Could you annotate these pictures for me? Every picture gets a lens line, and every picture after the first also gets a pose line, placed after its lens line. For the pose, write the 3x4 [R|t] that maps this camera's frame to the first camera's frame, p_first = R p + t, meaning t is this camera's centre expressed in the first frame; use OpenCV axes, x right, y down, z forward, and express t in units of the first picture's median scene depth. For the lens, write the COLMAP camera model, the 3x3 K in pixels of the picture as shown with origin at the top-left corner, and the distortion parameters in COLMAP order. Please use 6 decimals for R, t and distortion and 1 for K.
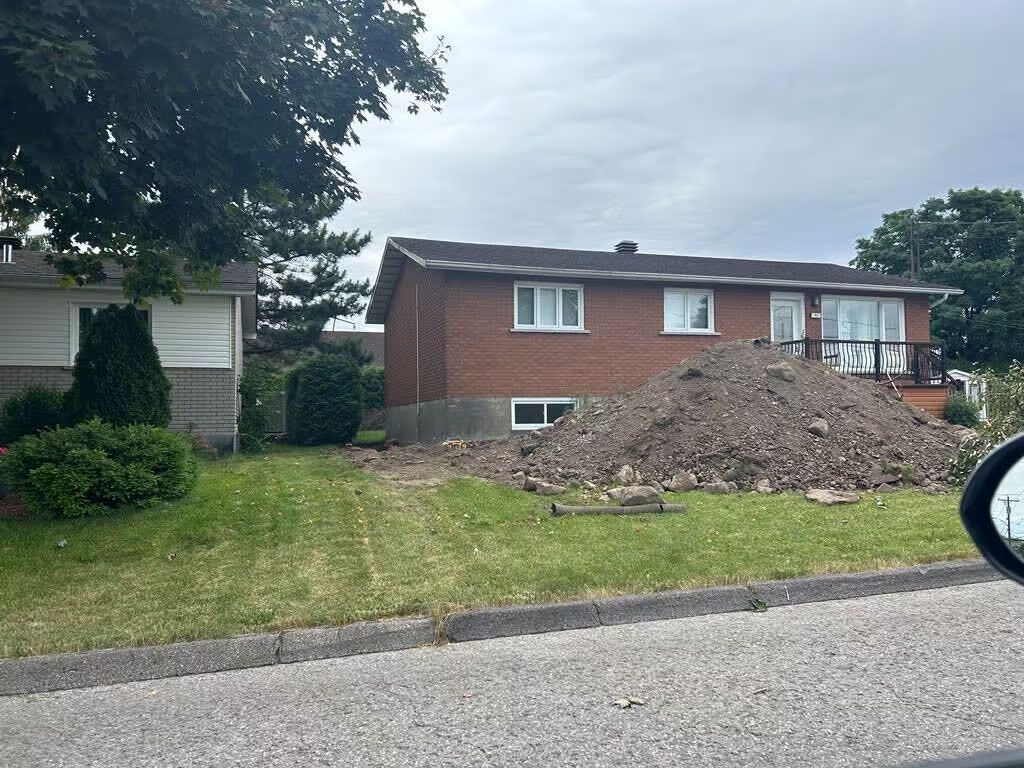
lens RADIAL K [[714.2, 0, 512.0], [0, 714.2, 384.0], [0, 0, 1]] dist [0.000305, -0.006080]
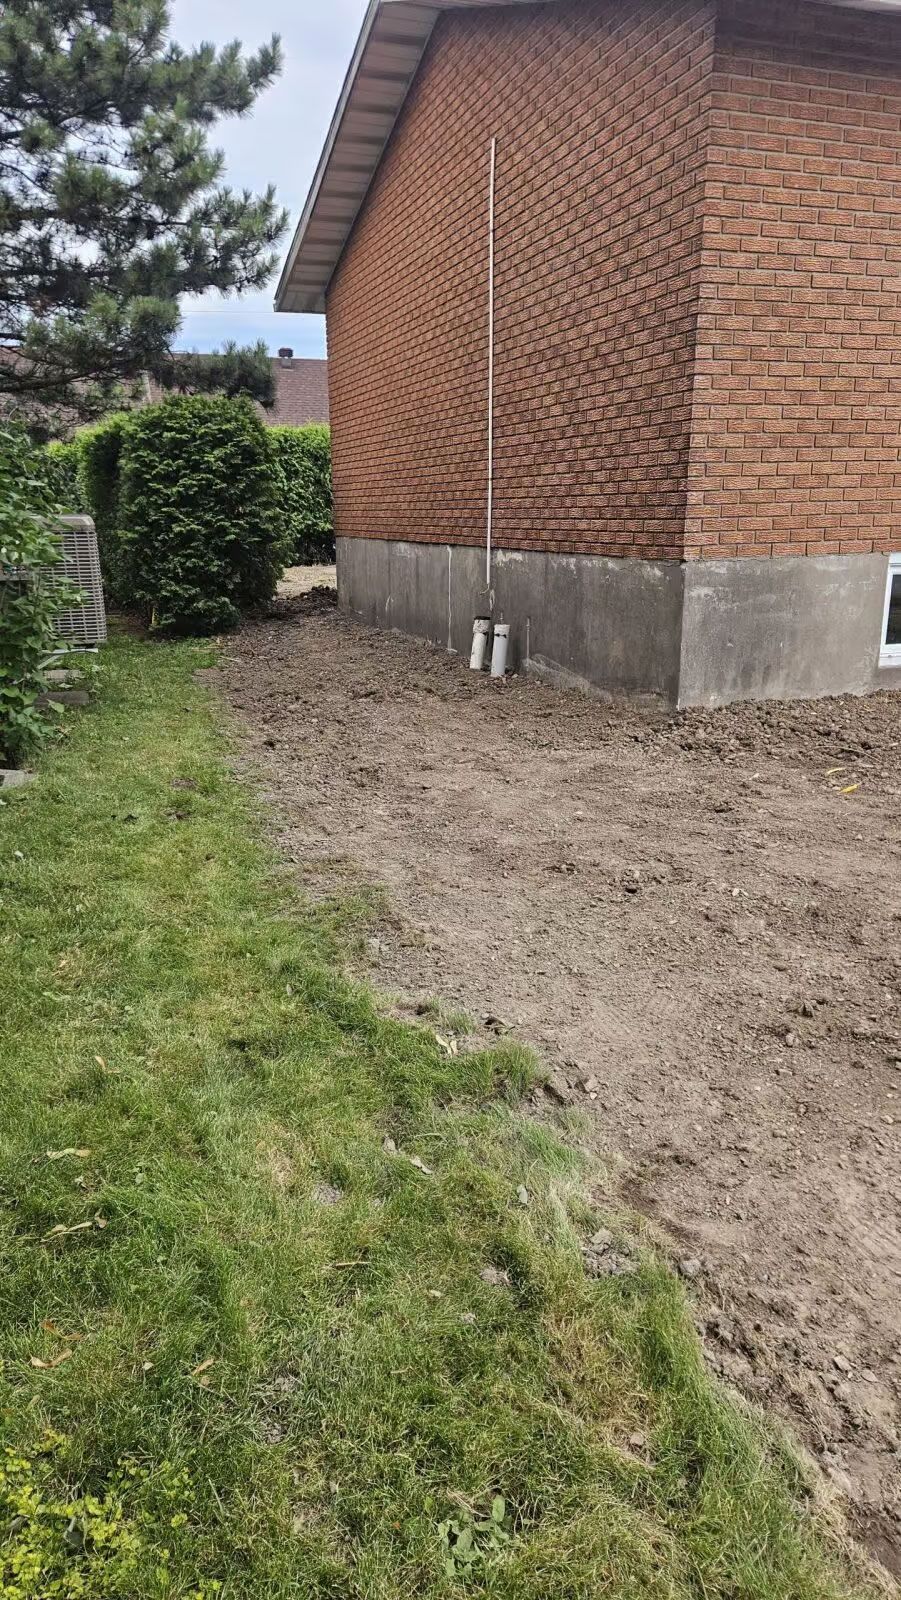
lens RADIAL K [[1122.9, 0, 450.4], [0, 1122.9, 822.4], [0, 0, 1]] dist [0.101689, -0.098693]
pose [[0.999896, 0.012245, -0.007672, -0.103544], [-0.009338, 0.952741, 0.303641, -0.009296], [0.011027, -0.303538, 0.952756, 0.324400]]
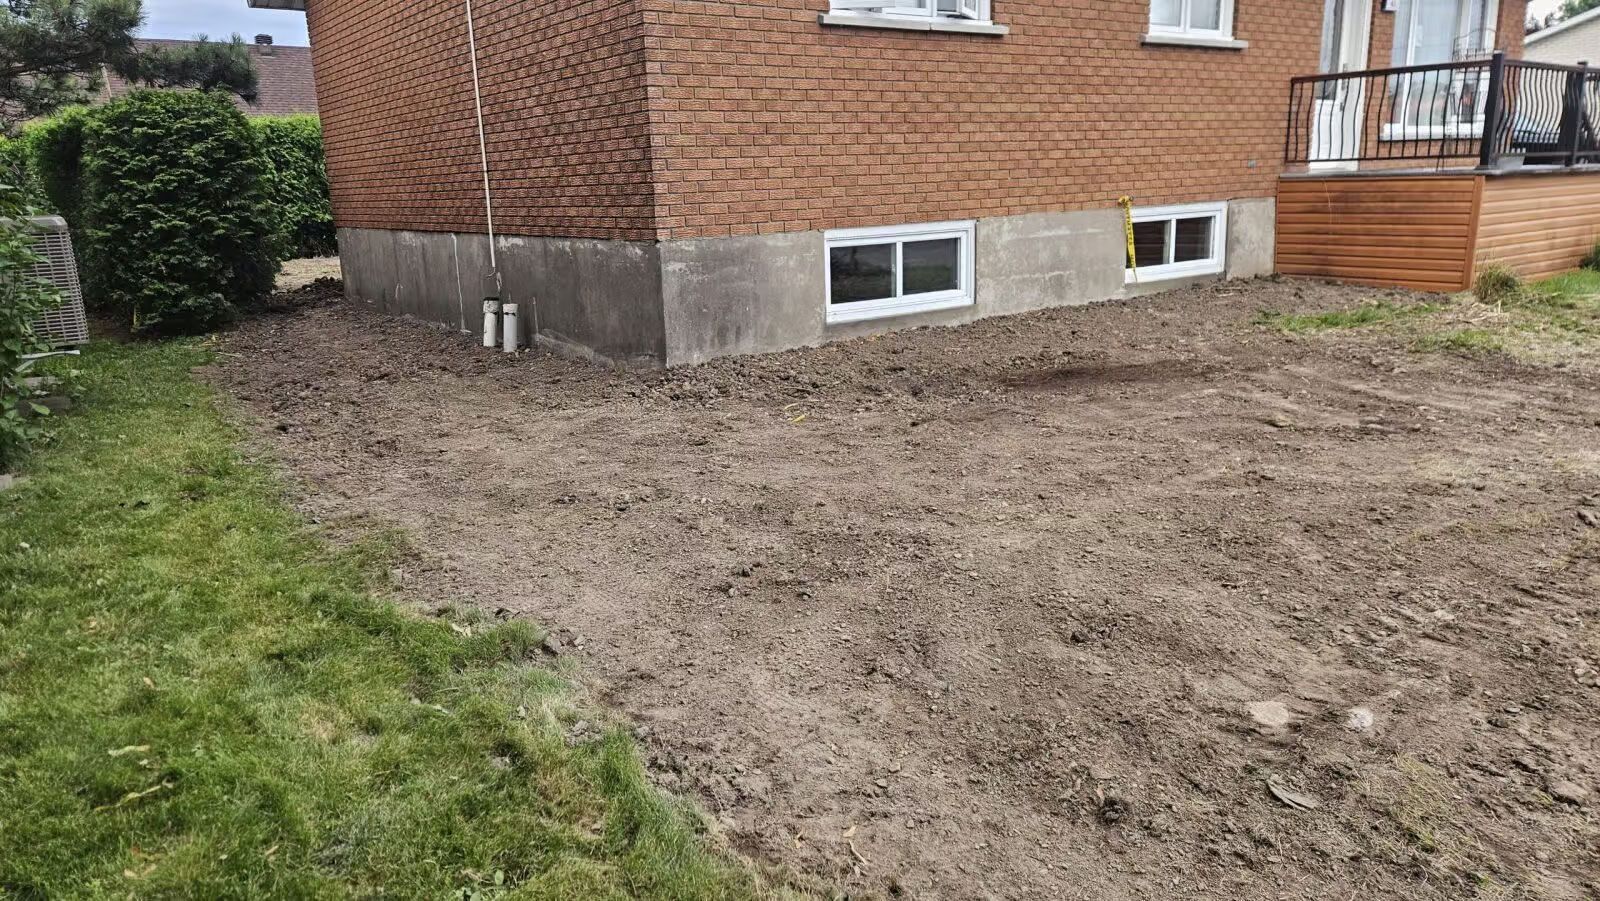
lens RADIAL K [[1122.9, 0, 800.0], [0, 1122.9, 450.5], [0, 0, 1]] dist [0.101689, -0.098693]
pose [[0.963739, -0.075757, 0.255867, -0.097819], [0.007084, 0.965780, 0.259266, -0.012037], [-0.266752, -0.248053, 0.931296, 0.284070]]
